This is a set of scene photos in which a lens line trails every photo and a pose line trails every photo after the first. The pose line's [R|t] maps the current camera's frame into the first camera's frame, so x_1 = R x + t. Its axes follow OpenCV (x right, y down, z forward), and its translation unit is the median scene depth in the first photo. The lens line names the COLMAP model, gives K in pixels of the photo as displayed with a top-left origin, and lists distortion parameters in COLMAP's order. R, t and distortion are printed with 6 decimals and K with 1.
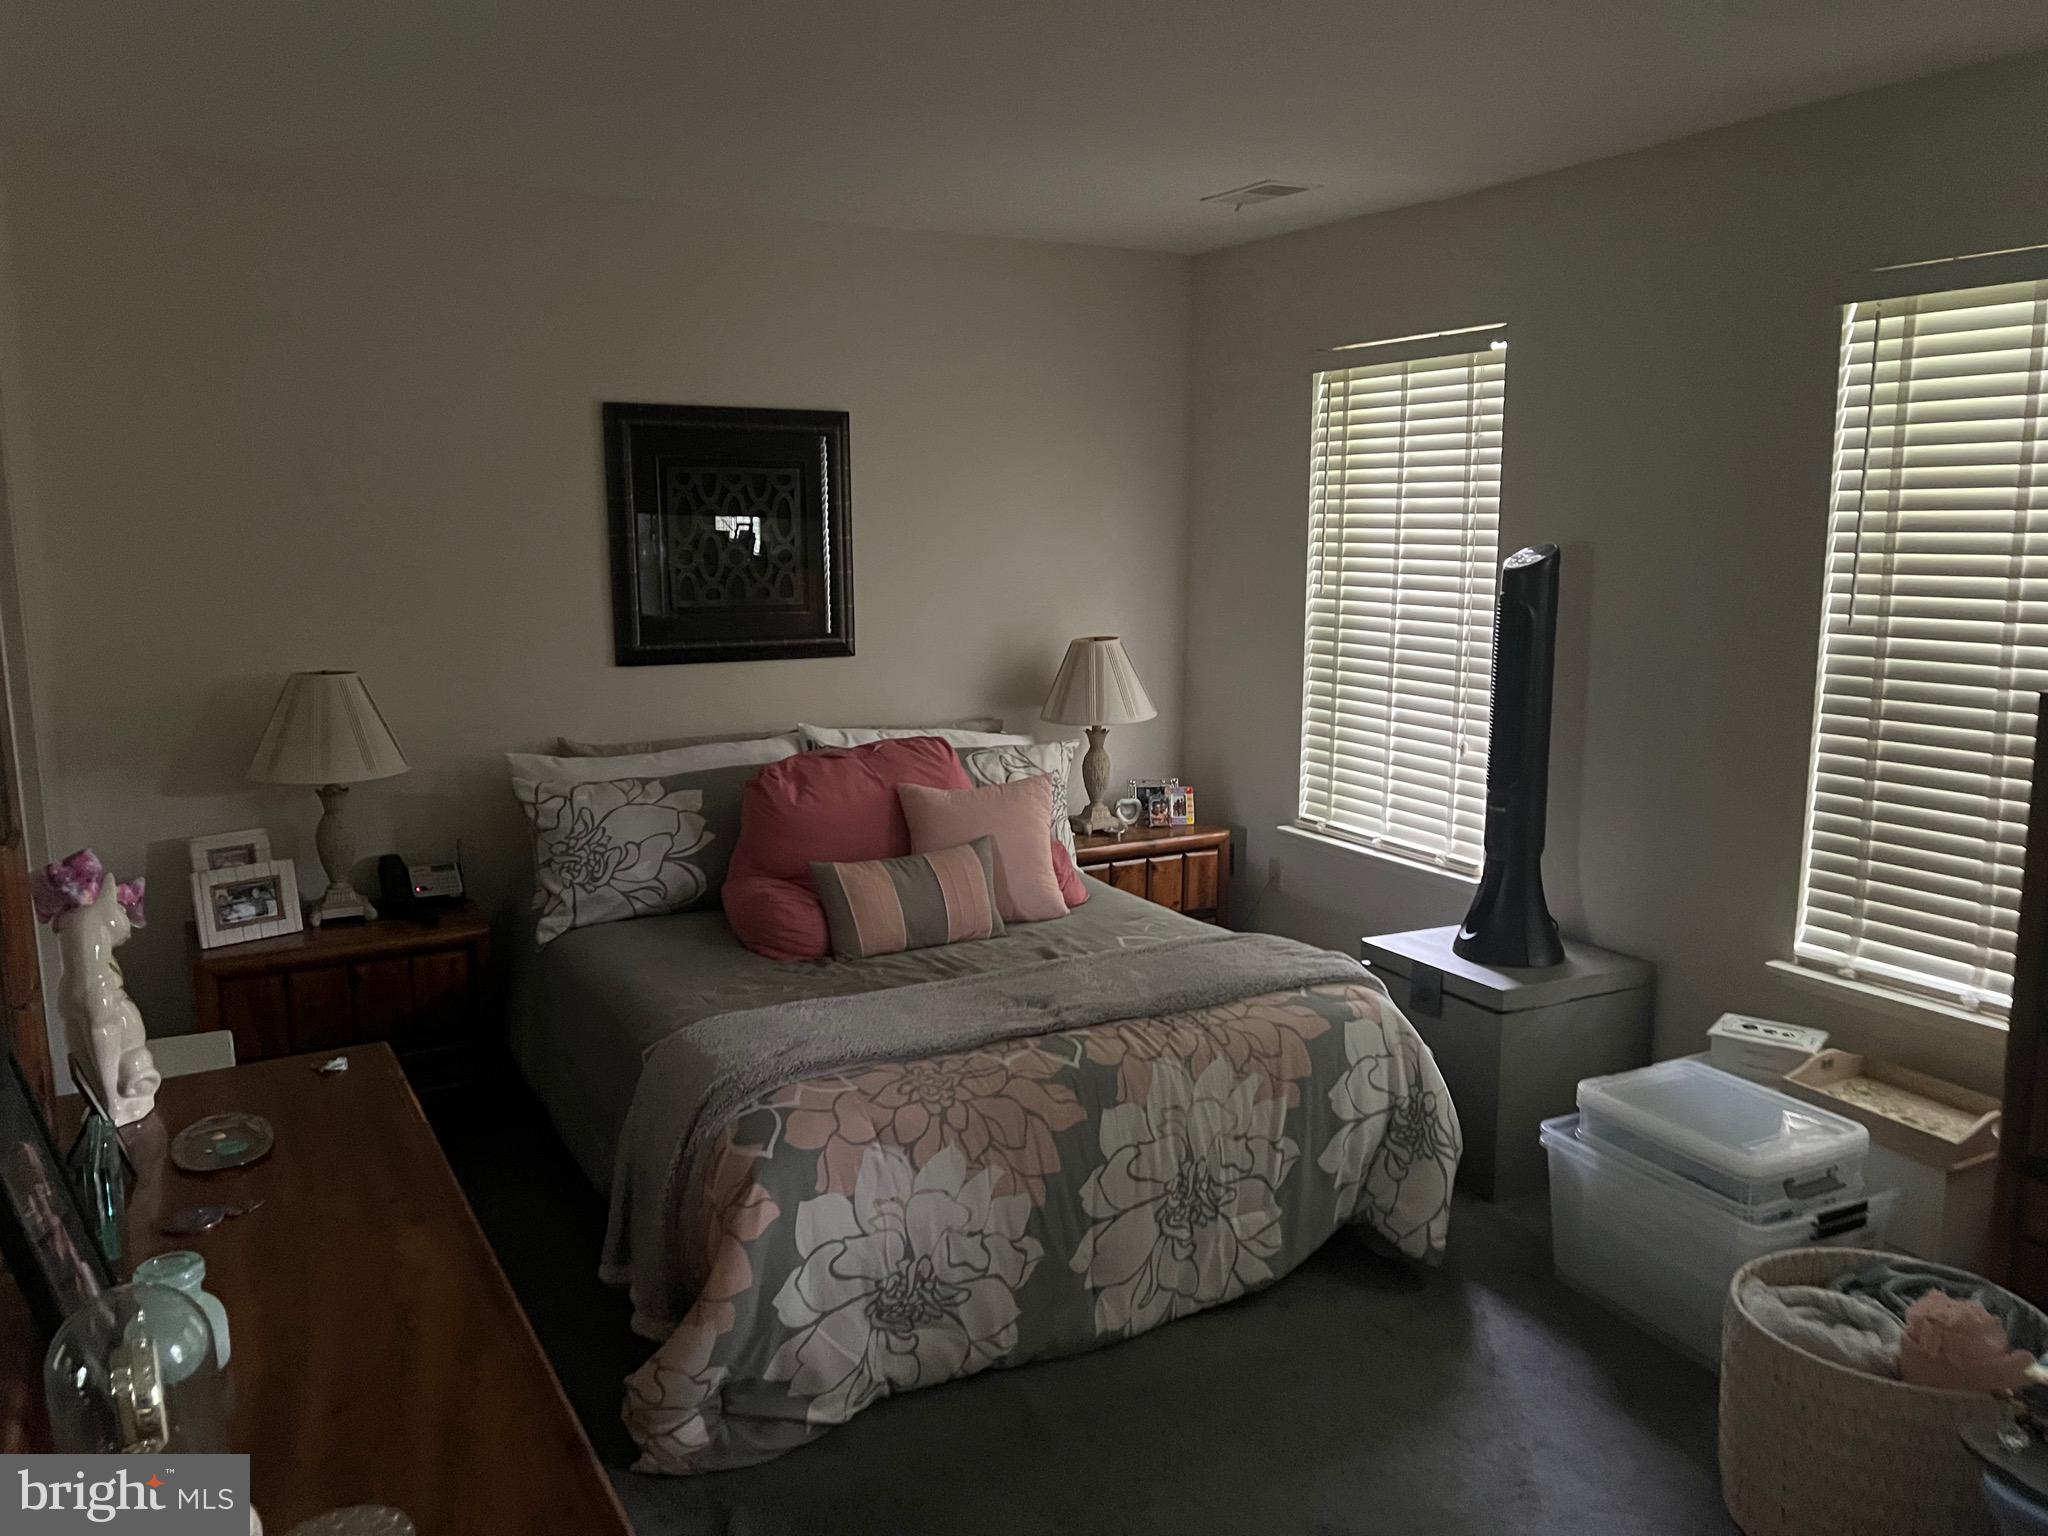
lens RADIAL K [[1552.9, 0, 1018.6], [0, 1552.9, 761.9], [0, 0, 1]] dist [0.054038, -0.057469]
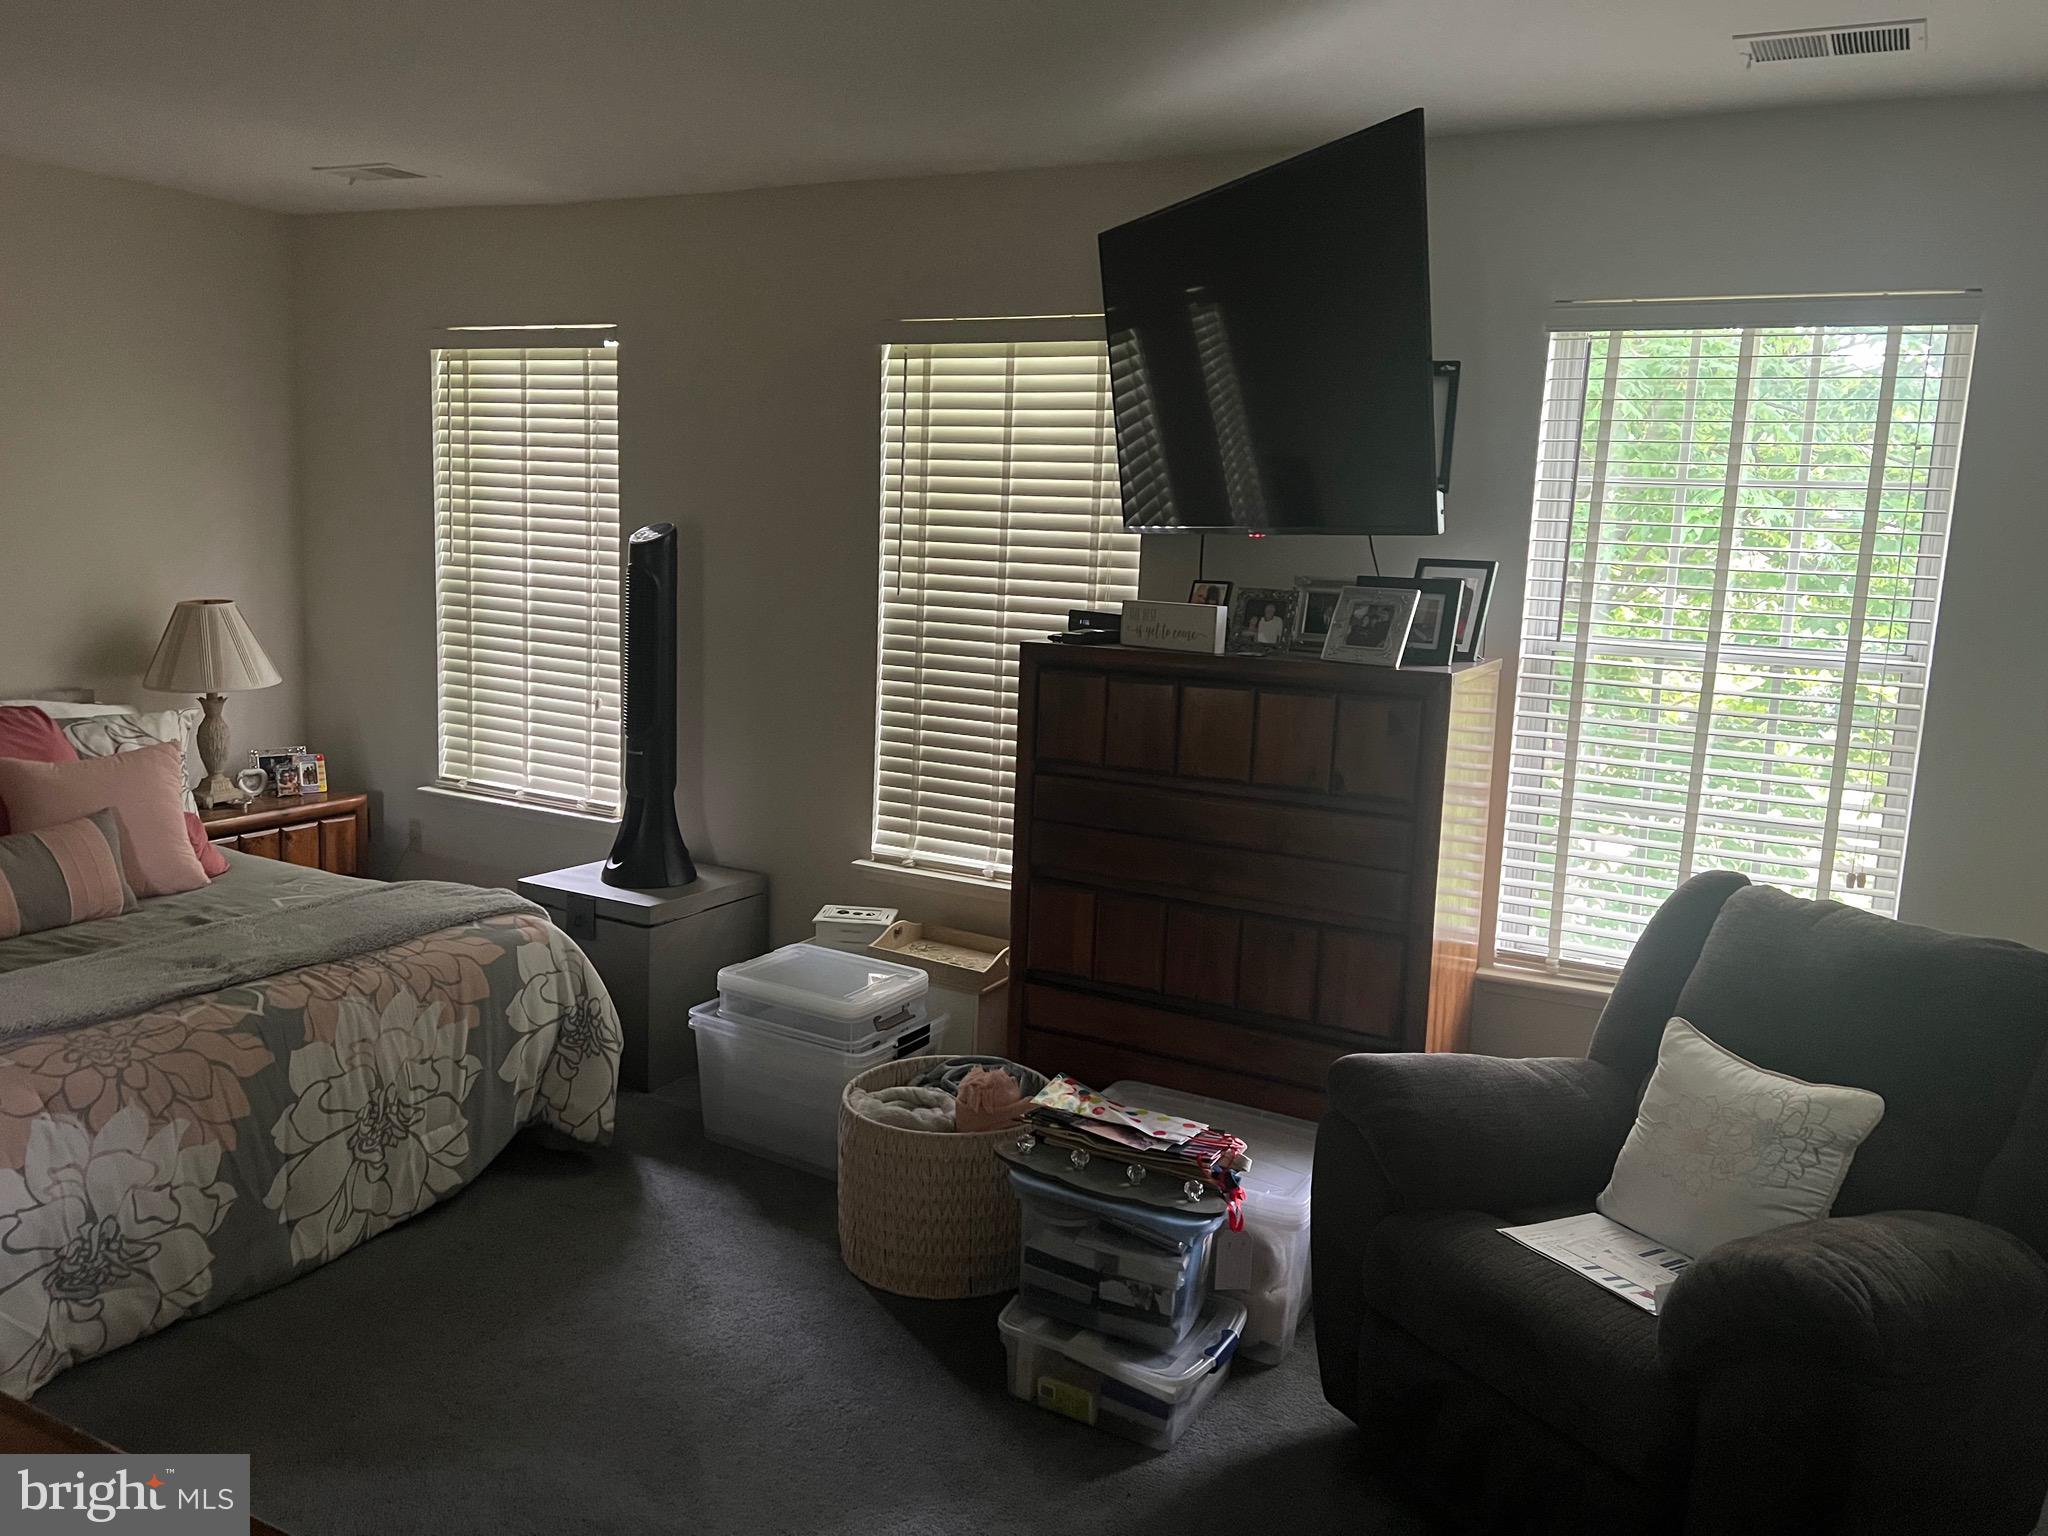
lens RADIAL K [[1552.9, 0, 1036.5], [0, 1552.9, 770.7], [0, 0, 1]] dist [0.054038, -0.057469]
pose [[0.836022, -0.051924, 0.546234, -0.083682], [0.040349, 0.998635, 0.033174, 0.019128], [-0.547210, -0.005694, 0.836976, -0.138008]]
